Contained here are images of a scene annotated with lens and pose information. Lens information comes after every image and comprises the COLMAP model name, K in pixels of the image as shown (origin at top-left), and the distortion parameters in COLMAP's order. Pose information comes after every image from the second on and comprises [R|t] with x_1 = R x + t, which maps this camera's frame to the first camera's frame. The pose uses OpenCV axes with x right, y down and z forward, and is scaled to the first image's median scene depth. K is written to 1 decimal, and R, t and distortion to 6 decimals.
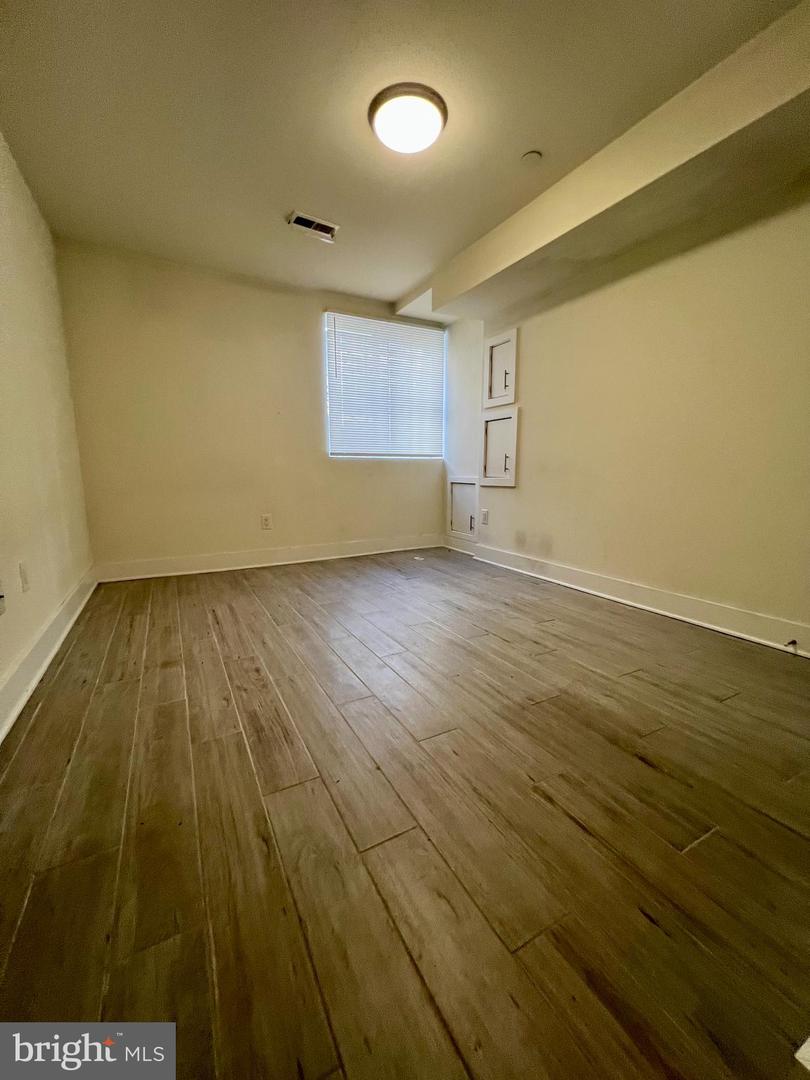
lens RADIAL K [[434.3, 0, 405.7], [0, 434.3, 539.4], [0, 0, 1]] dist [-0.001581, 0.000423]
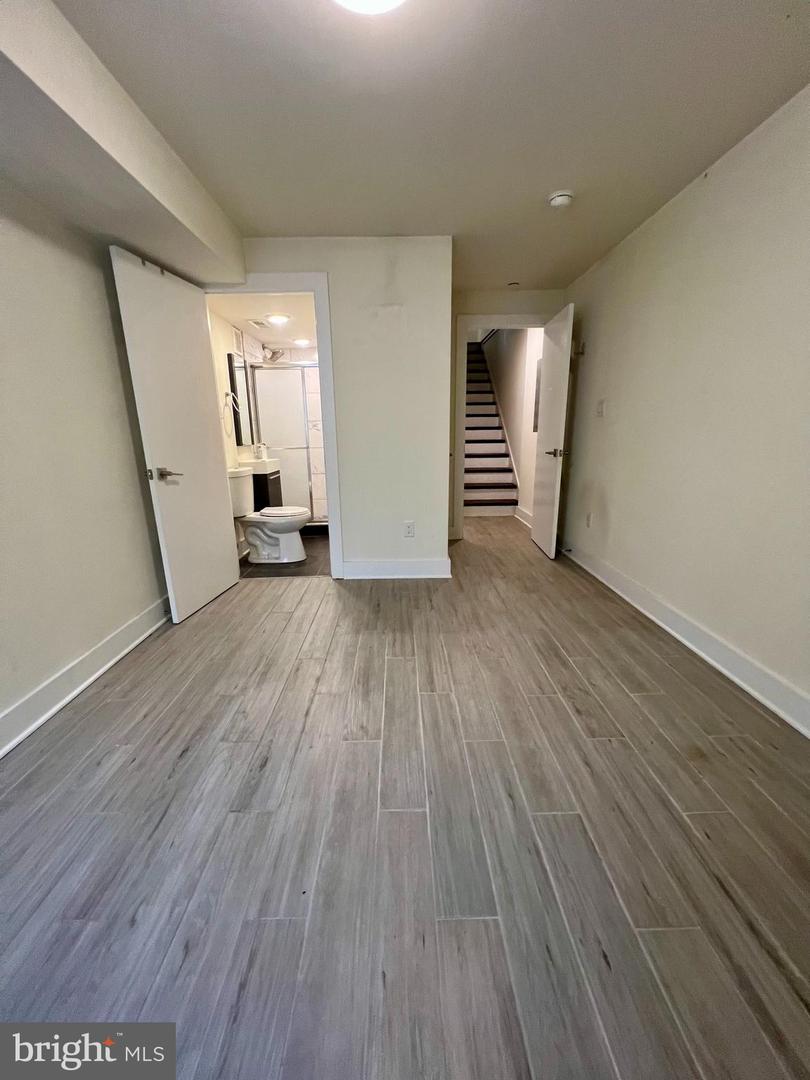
lens RADIAL K [[434.3, 0, 405.5], [0, 434.3, 545.9], [0, 0, 1]] dist [-0.001581, 0.000423]
pose [[-0.884945, -0.105382, 0.453615, -0.423972], [0.091366, 0.915841, 0.391009, -0.482381], [-0.456644, 0.387467, -0.800841, 1.915320]]
